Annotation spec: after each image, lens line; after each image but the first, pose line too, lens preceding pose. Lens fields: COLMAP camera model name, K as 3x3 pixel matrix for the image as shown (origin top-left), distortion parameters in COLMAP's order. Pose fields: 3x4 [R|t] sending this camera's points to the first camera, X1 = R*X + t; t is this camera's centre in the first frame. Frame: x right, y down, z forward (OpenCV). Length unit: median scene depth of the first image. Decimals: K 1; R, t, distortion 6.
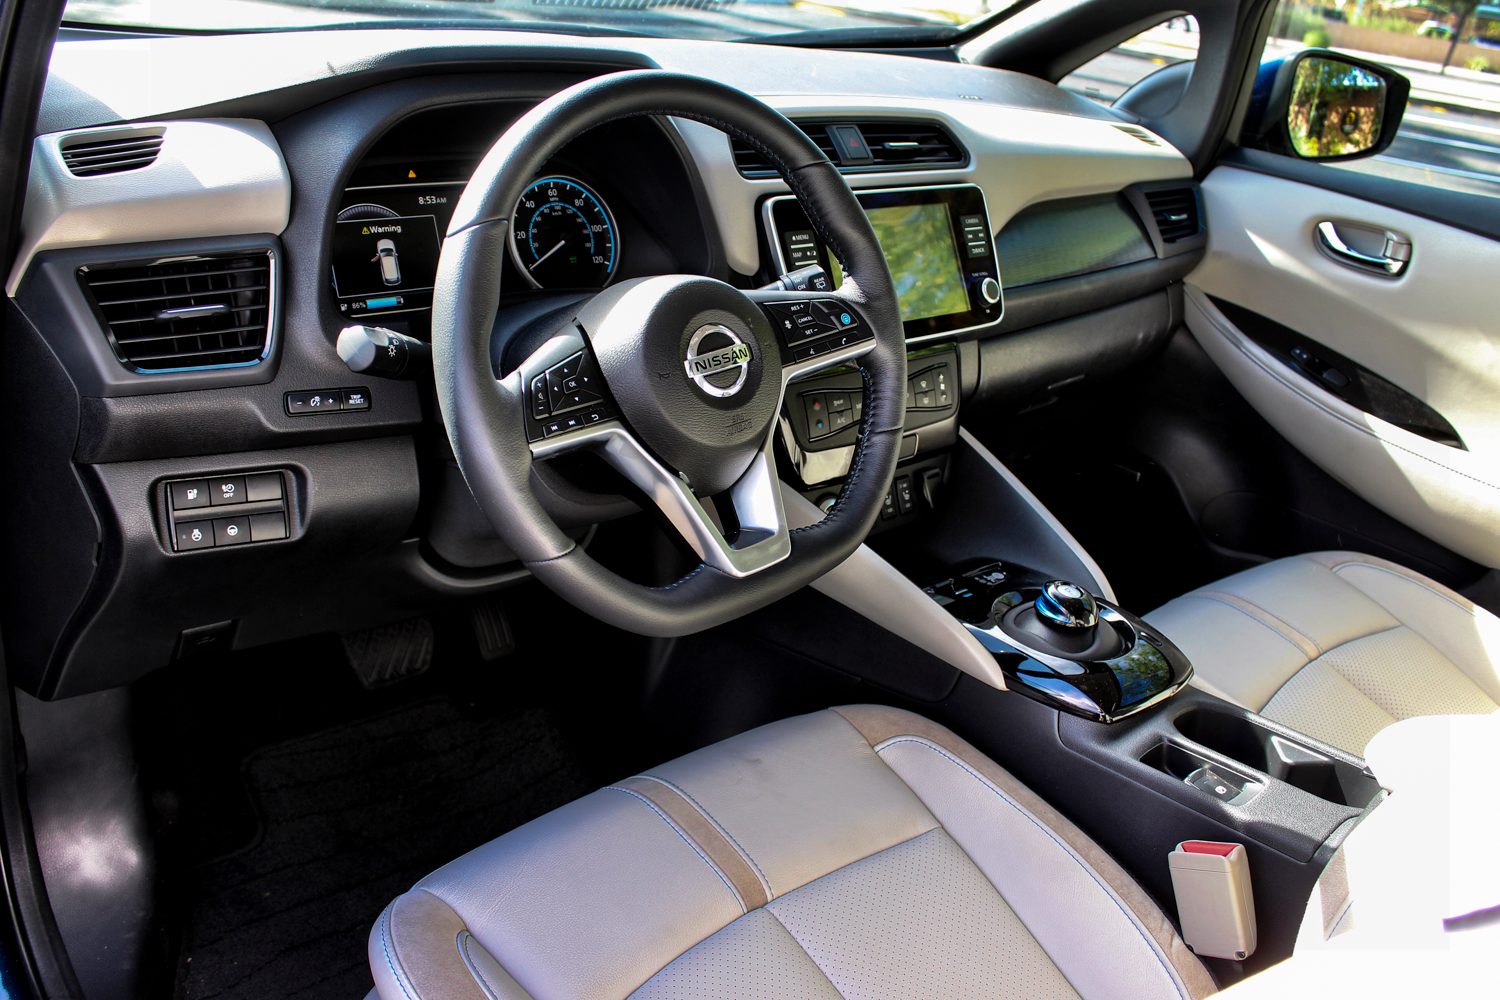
lens RADIAL K [[1554.3, 0, 751.1], [0, 1554.3, 495.9], [0, 0, 1]] dist [-0.109826, 0.000000]
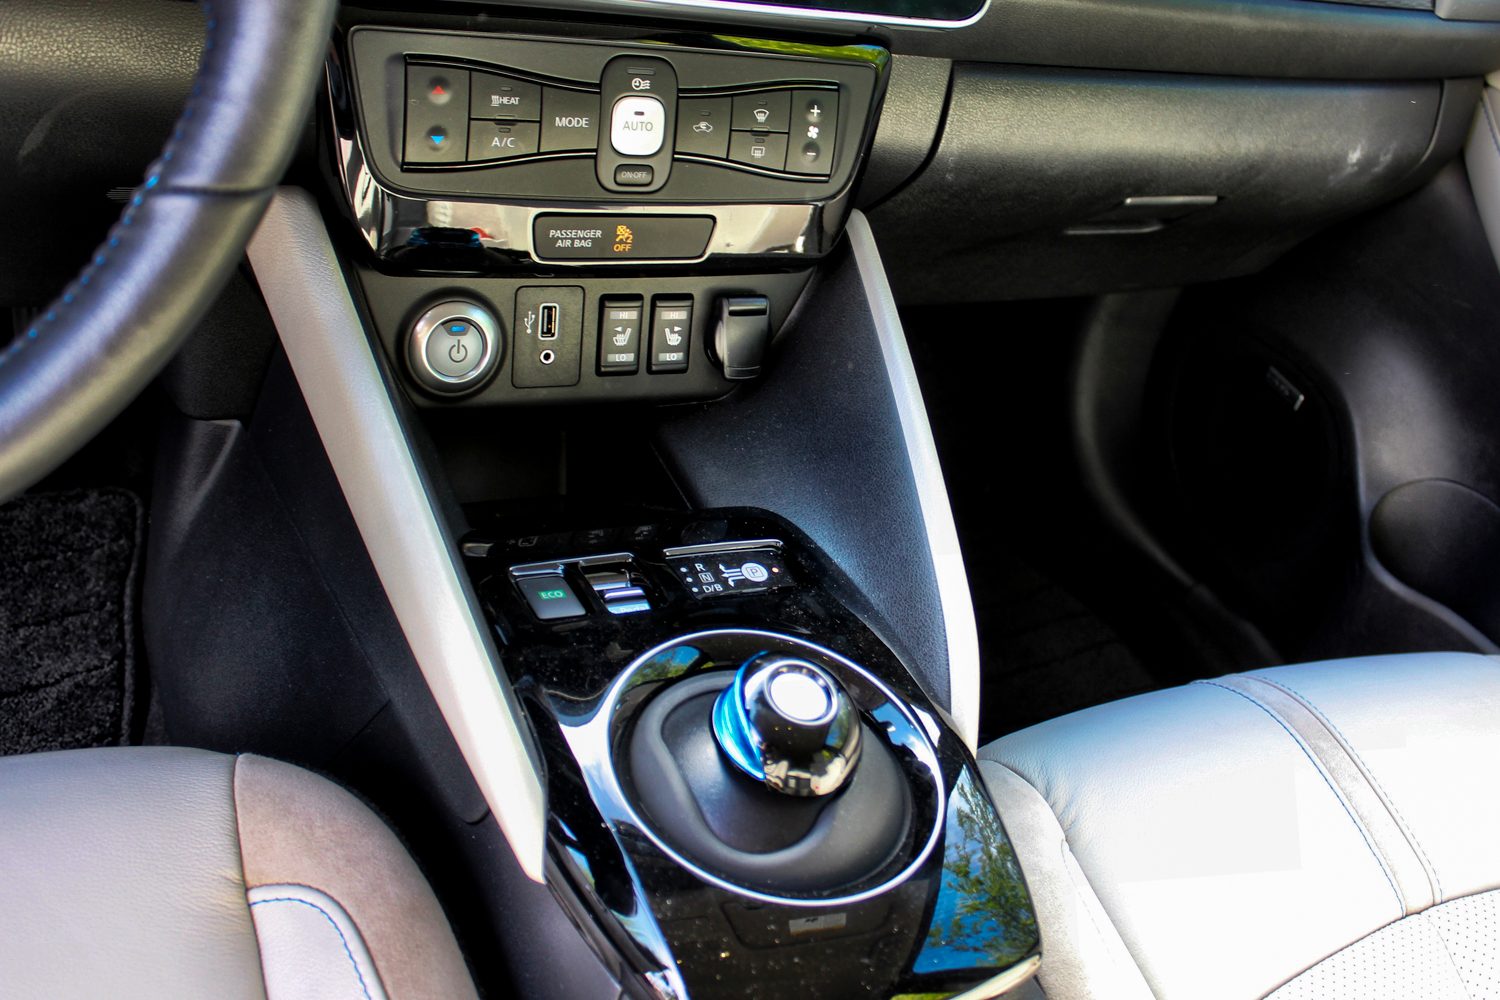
lens RADIAL K [[1554.3, 0, 753.6], [0, 1554.3, 496.9], [0, 0, 1]] dist [-0.109826, 0.000000]
pose [[0.938654, 0.306333, -0.158396, 0.215223], [-0.268682, 0.937541, 0.220970, -0.066479], [0.216193, -0.164856, 0.962332, 0.544220]]
